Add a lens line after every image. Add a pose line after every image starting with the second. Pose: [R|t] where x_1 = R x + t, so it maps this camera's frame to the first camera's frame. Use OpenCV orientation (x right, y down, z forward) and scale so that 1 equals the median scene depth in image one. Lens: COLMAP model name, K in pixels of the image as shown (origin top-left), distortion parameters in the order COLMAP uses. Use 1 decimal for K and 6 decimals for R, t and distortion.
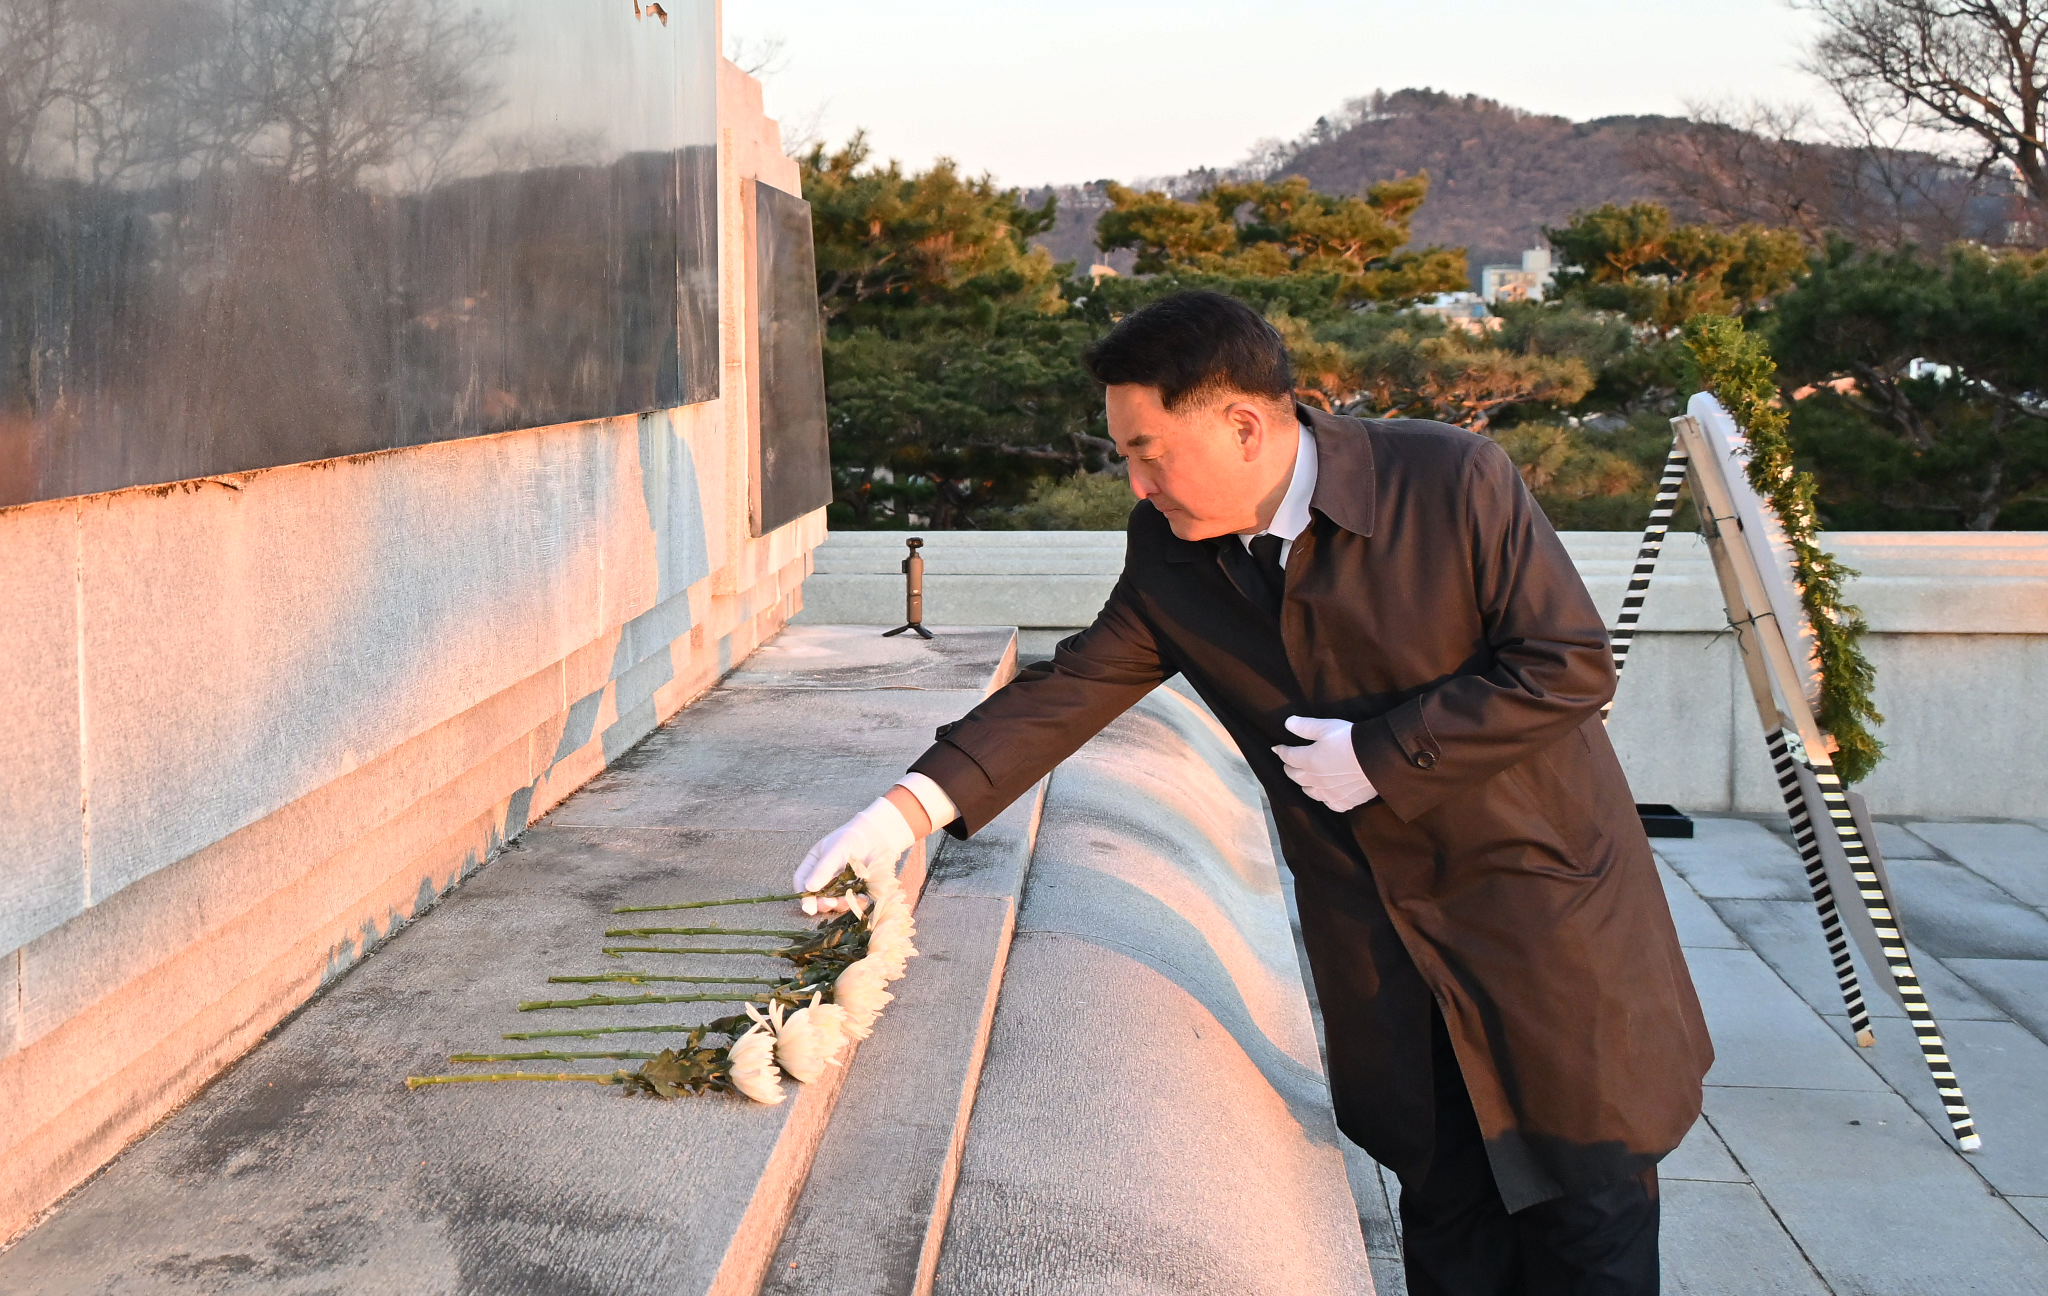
lens RADIAL K [[3024.6, 0, 439.5], [0, 3024.6, 507.4], [0, 0, 1]] dist [-0.018664, 0.044689]
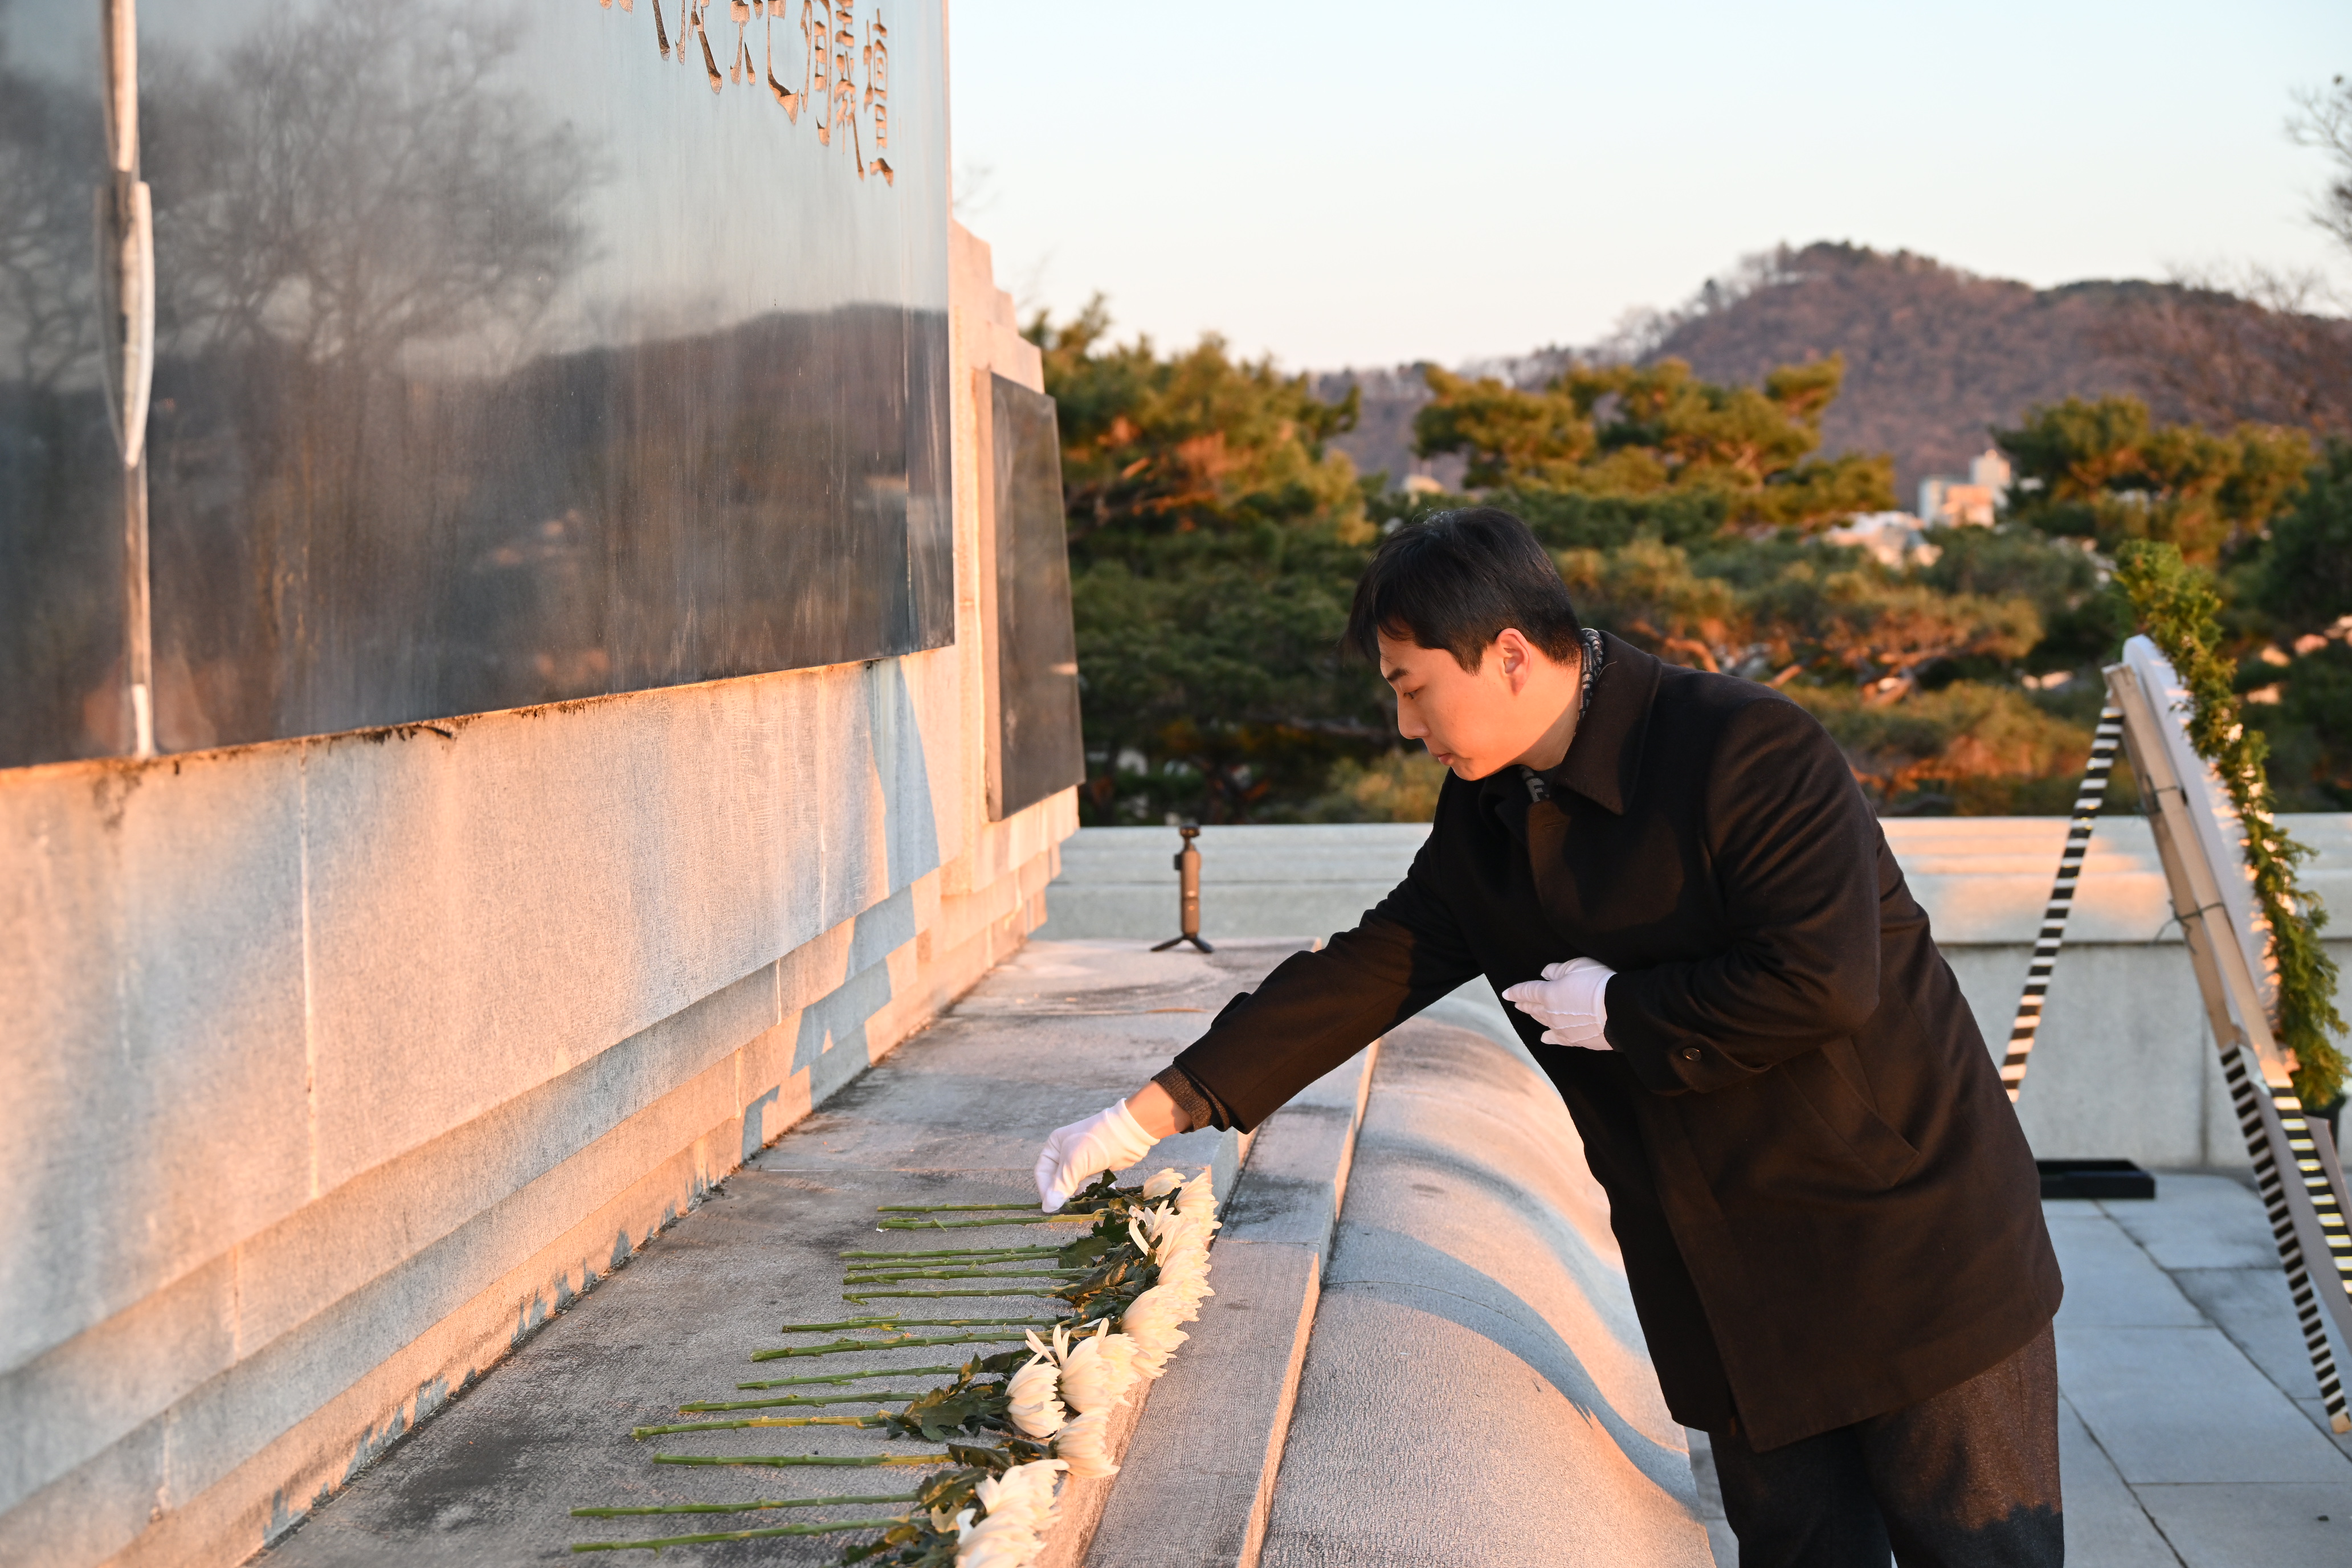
lens RADIAL K [[4292.2, 0, 1176.9], [0, 4292.2, 757.1], [0, 0, 1]] dist [-0.010823, 0.081221]
pose [[0.987484, -0.008061, 0.157512, -0.023676], [0.010315, 0.999856, -0.013495, 0.008015], [-0.157380, 0.014951, 0.987425, -0.110987]]
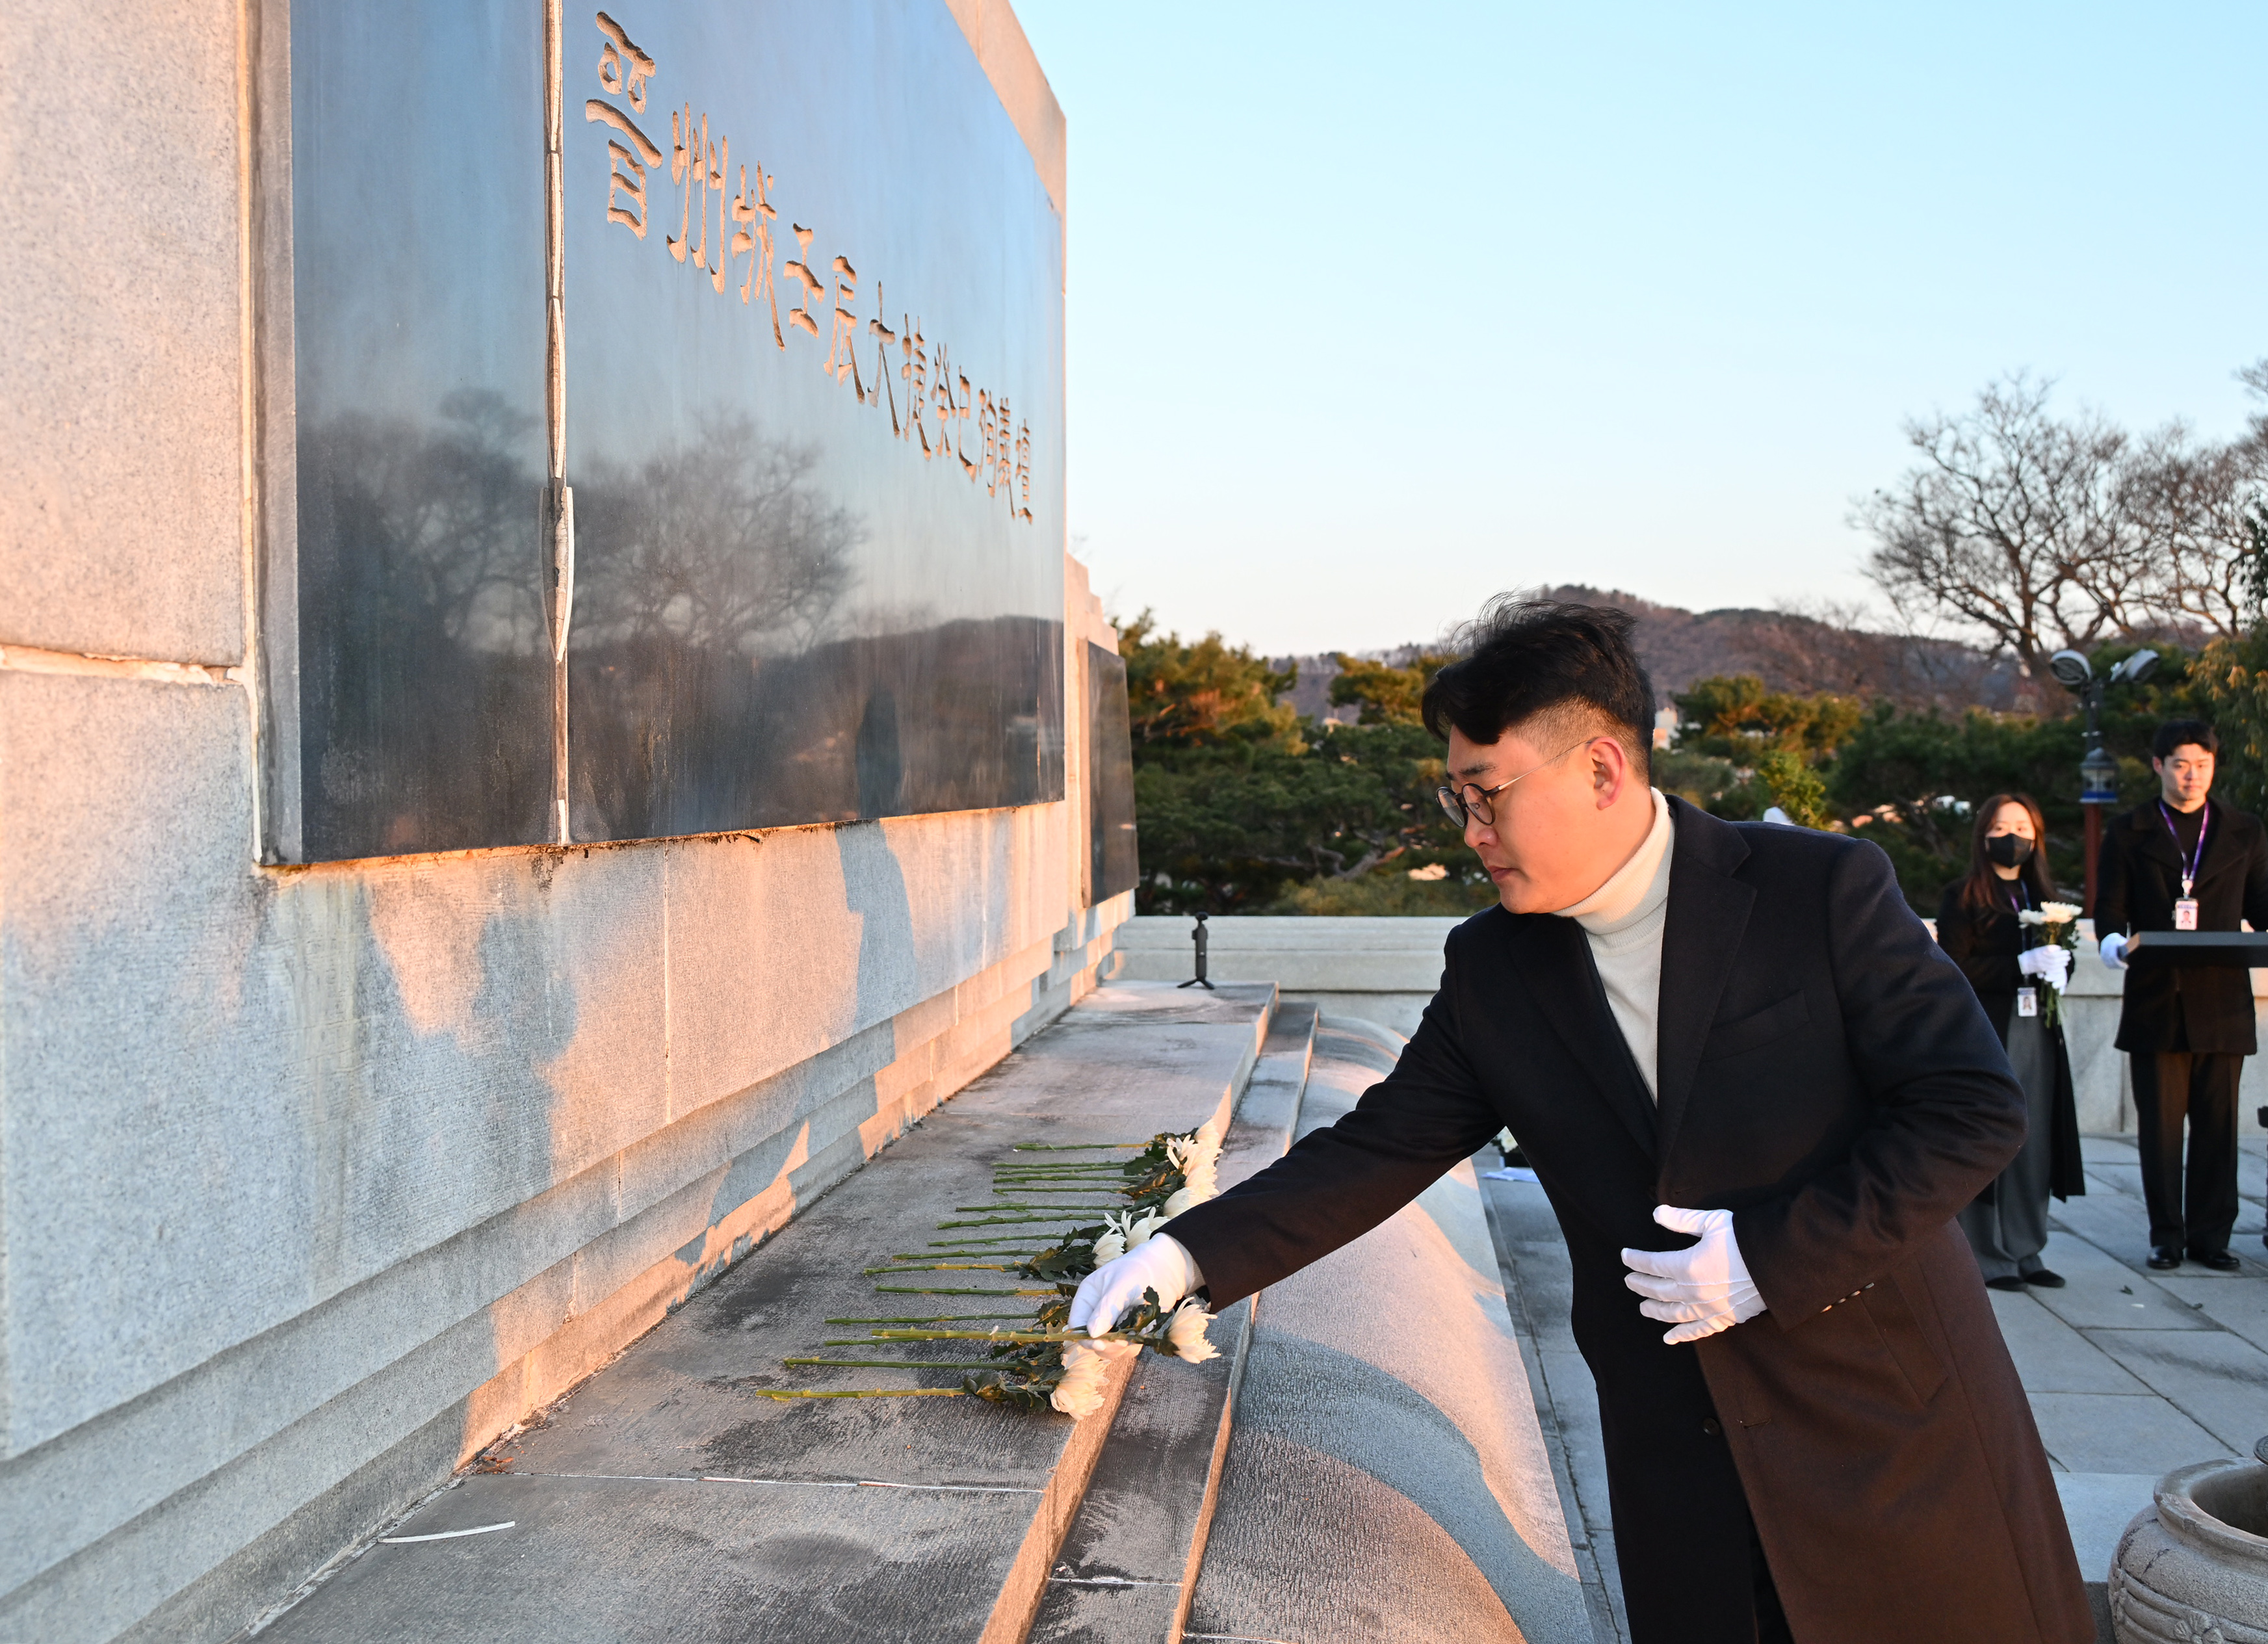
lens RADIAL K [[2469.6, 0, 1078.4], [0, 2469.6, 824.2], [0, 0, 1]] dist [0.014654, 0.013775]
pose [[0.993472, 0.008613, 0.113749, -0.021456], [-0.004491, 0.999326, -0.036443, 0.011747], [-0.113986, 0.035694, 0.992841, -0.075214]]
